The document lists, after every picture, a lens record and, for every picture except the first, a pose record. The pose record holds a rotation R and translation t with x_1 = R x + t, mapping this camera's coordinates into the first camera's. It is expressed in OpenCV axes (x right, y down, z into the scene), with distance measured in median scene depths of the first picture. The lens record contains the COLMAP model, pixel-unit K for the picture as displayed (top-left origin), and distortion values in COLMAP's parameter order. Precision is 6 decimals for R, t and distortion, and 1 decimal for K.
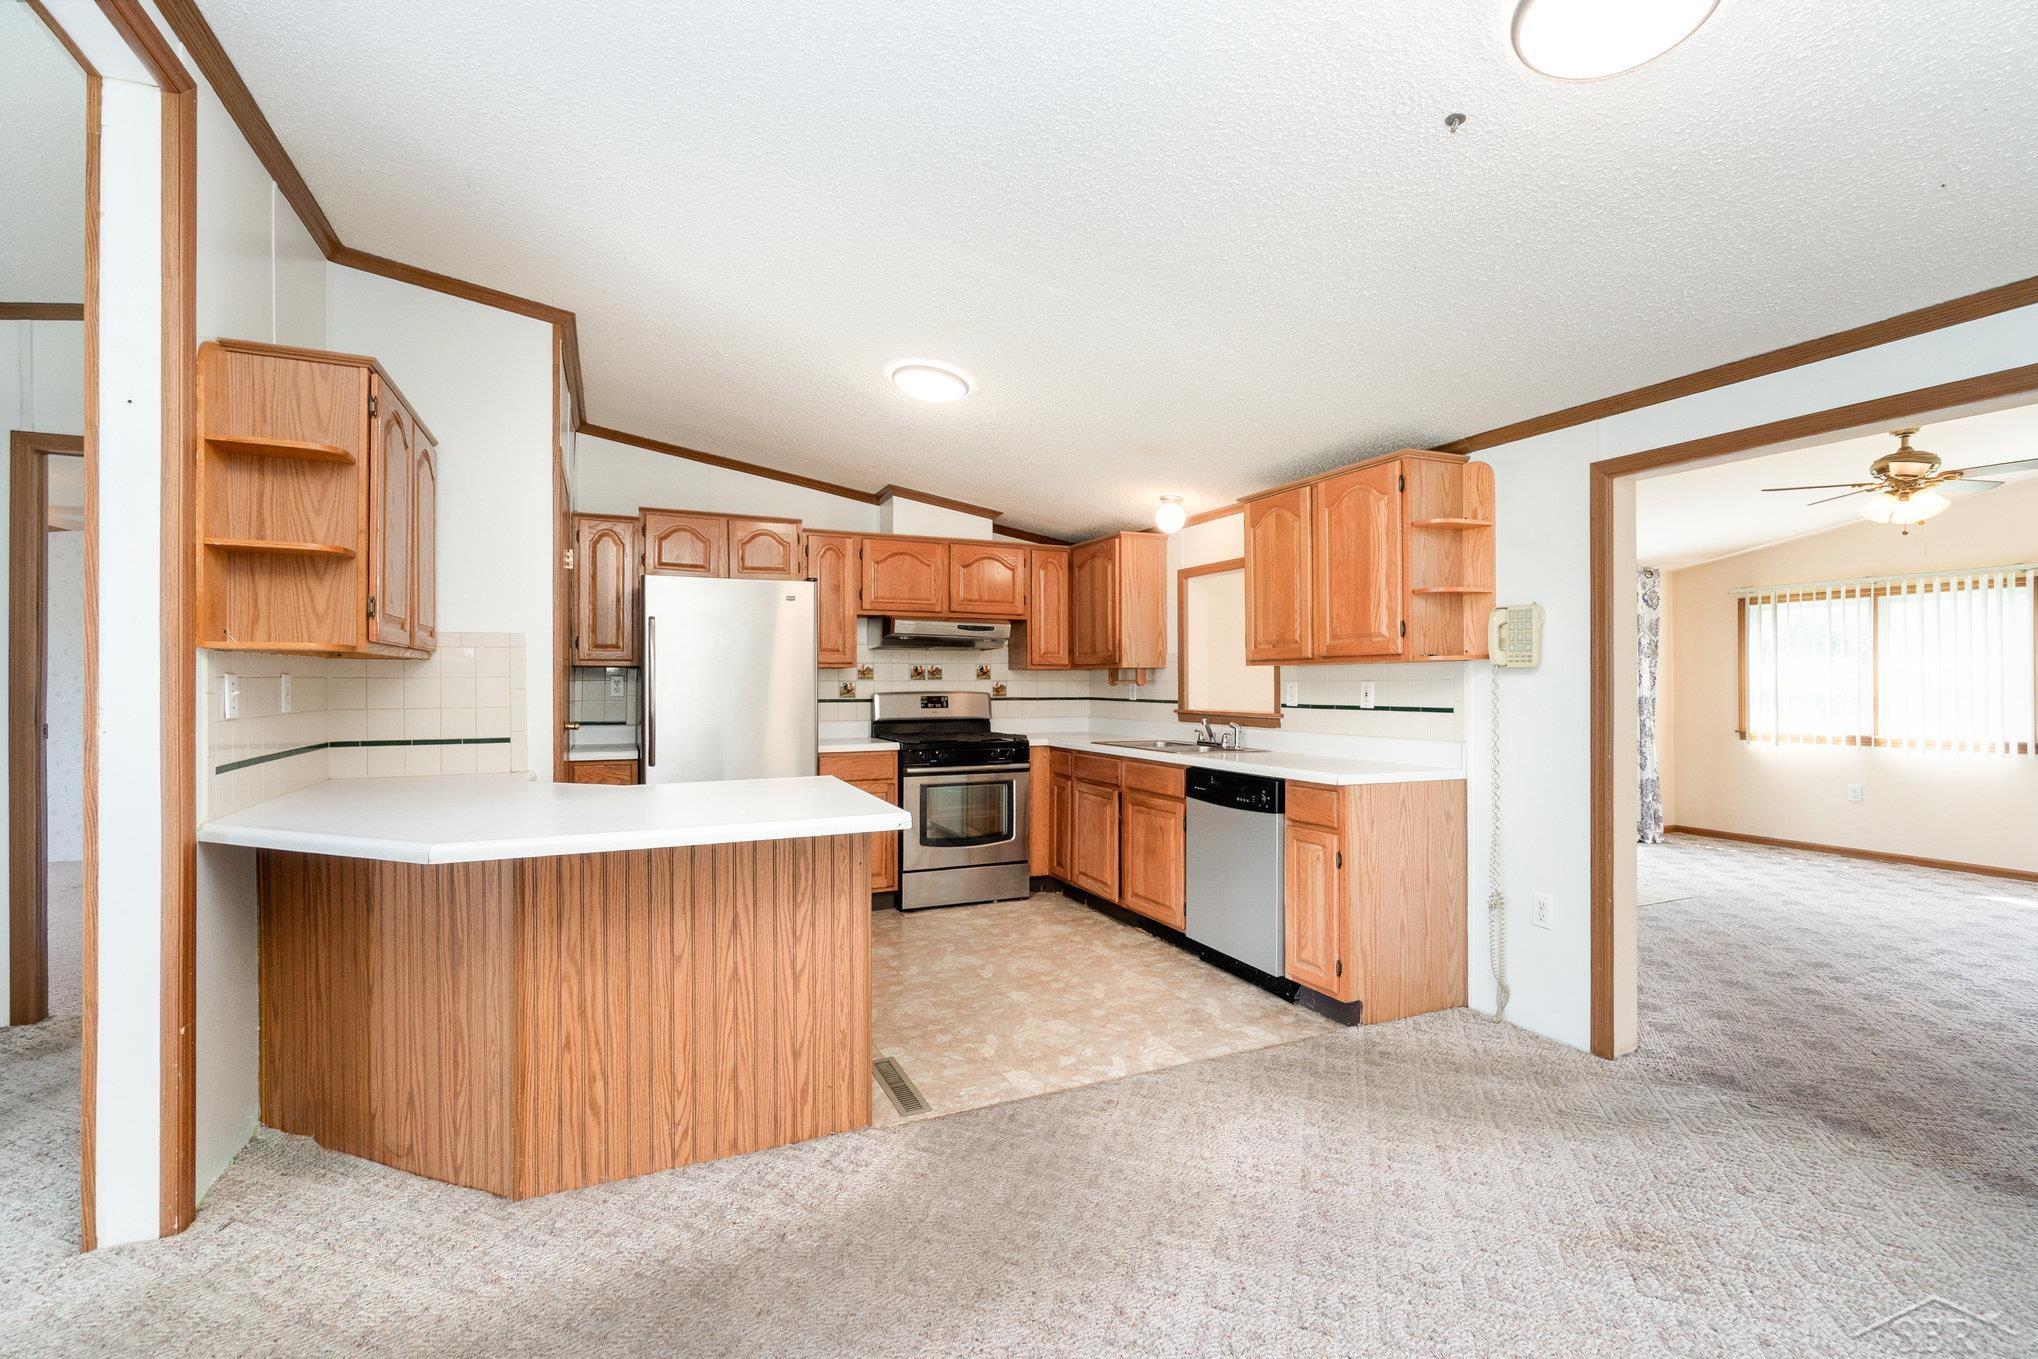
lens RADIAL K [[884.0, 0, 1009.2], [0, 884.0, 674.3], [0, 0, 1]] dist [-0.005001, 0.000280]
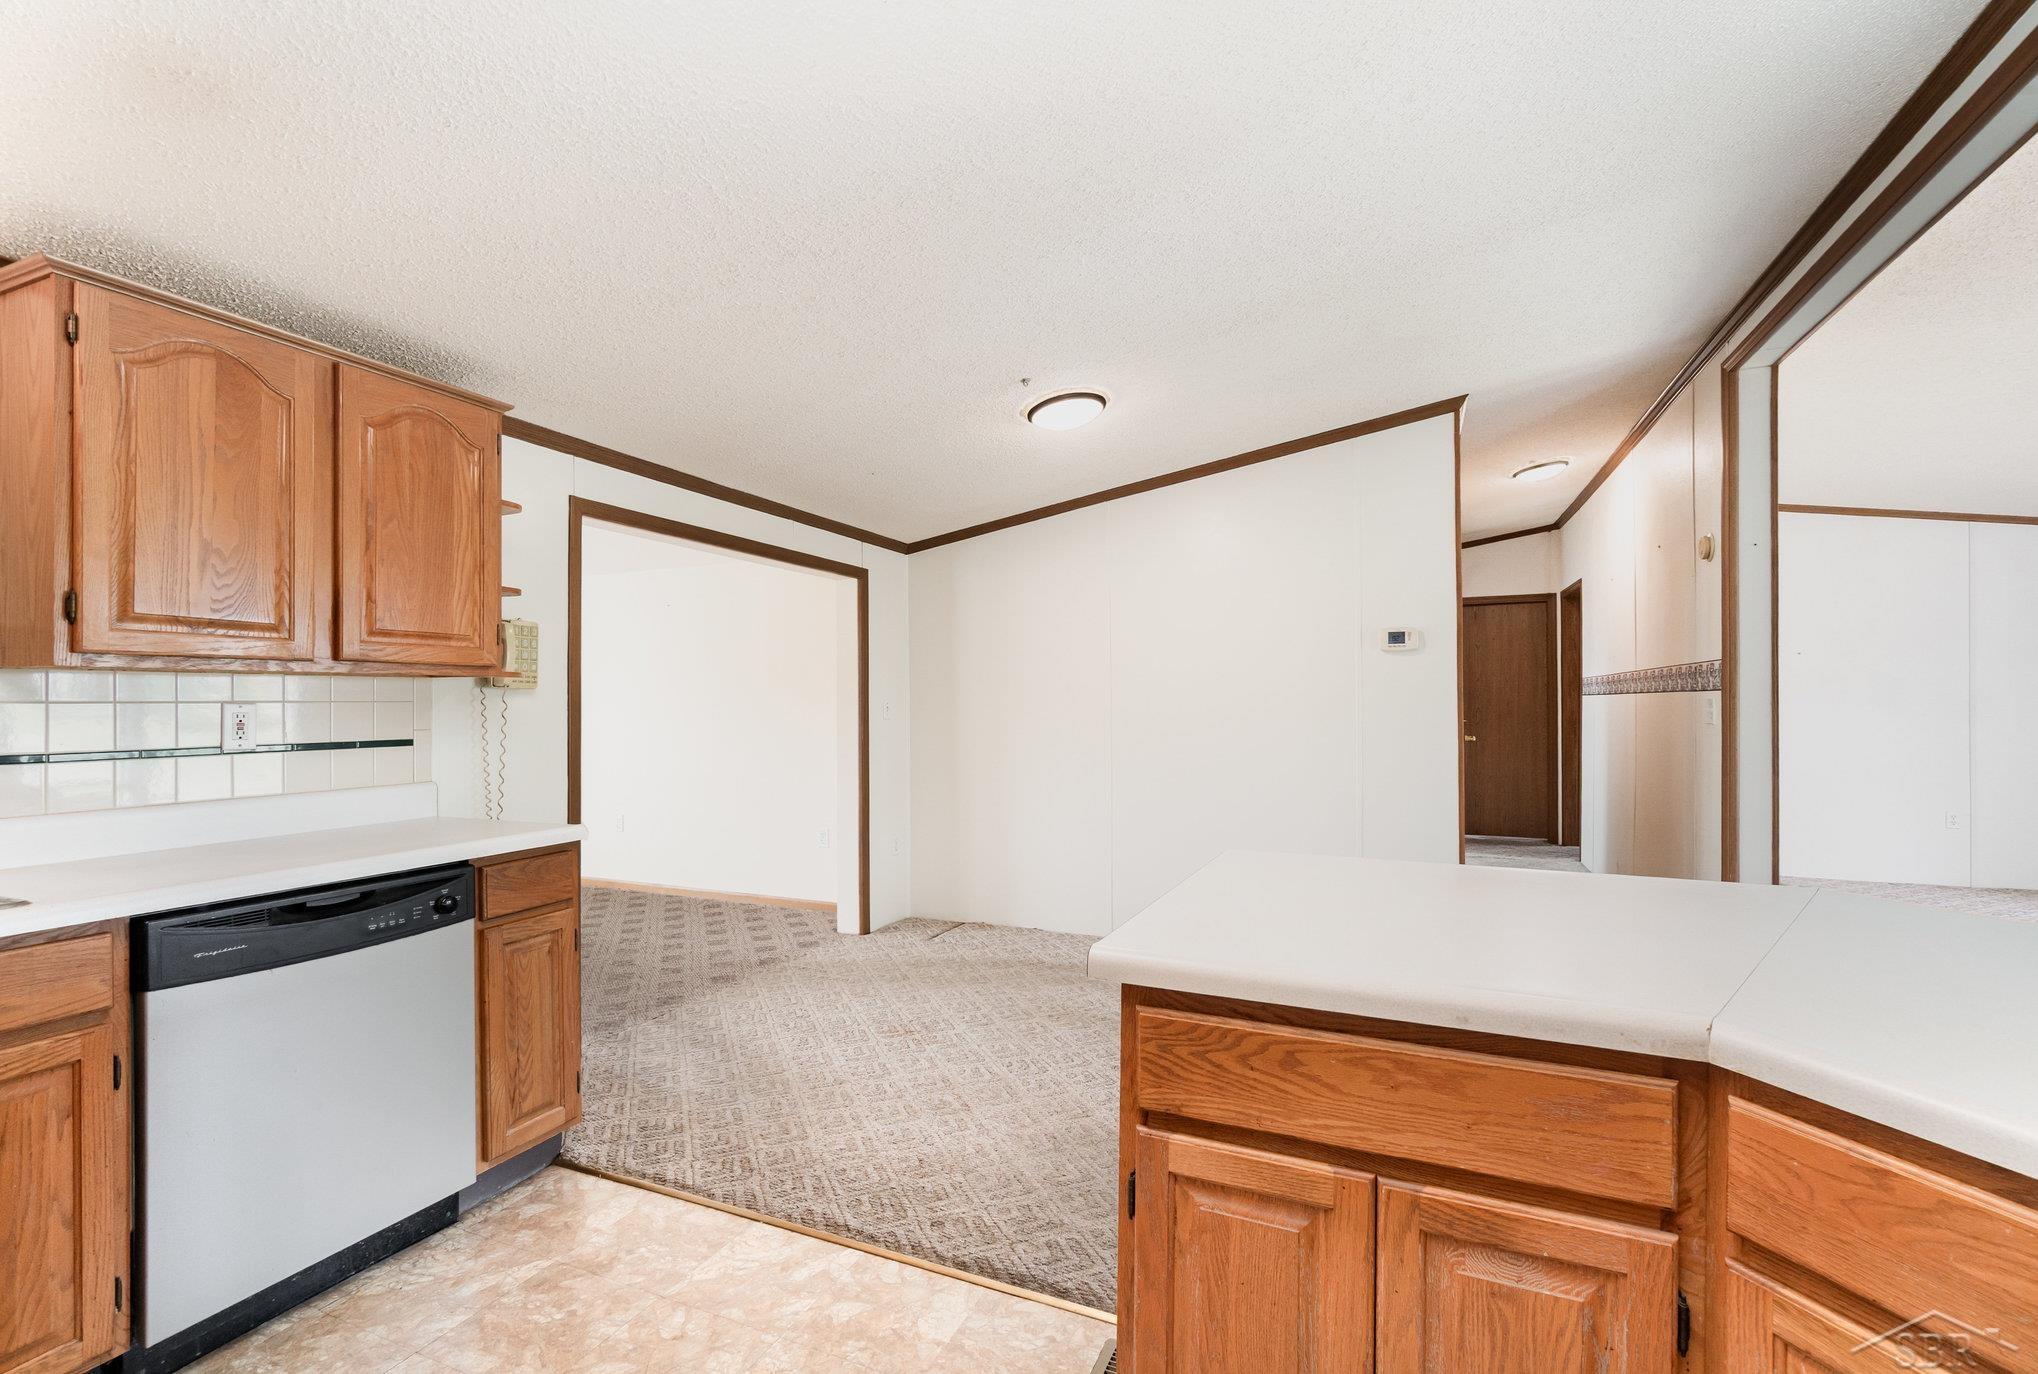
lens RADIAL K [[886.5, 0, 1014.4], [0, 886.5, 702.5], [0, 0, 1]] dist [-0.003662, -0.000242]
pose [[-0.666257, 0.006678, 0.745692, -0.275414], [-0.002746, 0.999931, -0.011409, 0.009835], [-0.745717, -0.009649, -0.666193, 0.763448]]
